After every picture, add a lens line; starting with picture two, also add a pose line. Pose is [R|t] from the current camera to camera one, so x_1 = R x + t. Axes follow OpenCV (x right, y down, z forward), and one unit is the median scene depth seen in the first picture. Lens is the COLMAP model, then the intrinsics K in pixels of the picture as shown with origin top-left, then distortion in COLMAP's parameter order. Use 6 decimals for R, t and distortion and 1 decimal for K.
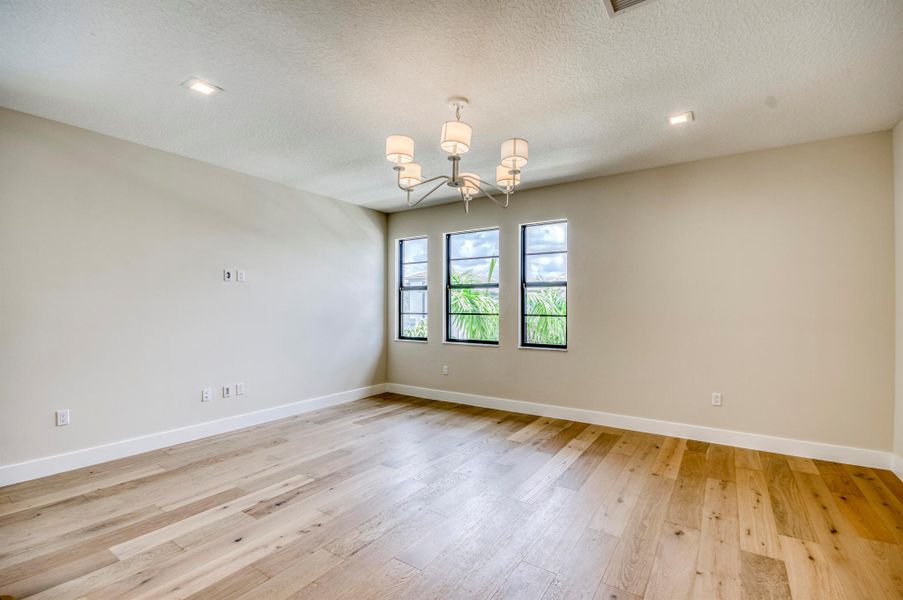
lens RADIAL K [[424.6, 0, 450.9], [0, 424.6, 302.9], [0, 0, 1]] dist [-0.001383, 0.001894]
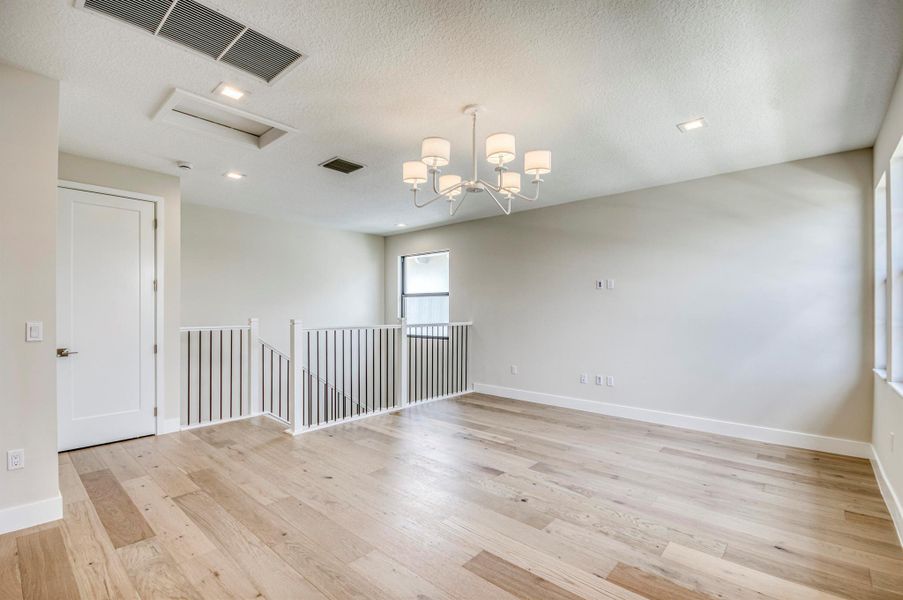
lens RADIAL K [[424.6, 0, 466.3], [0, 424.6, 304.7], [0, 0, 1]] dist [-0.001383, 0.001894]
pose [[-0.152266, -0.014199, -0.988238, 0.842020], [0.006678, 0.999859, -0.015395, 0.010370], [0.988317, -0.008944, -0.152150, 0.932021]]
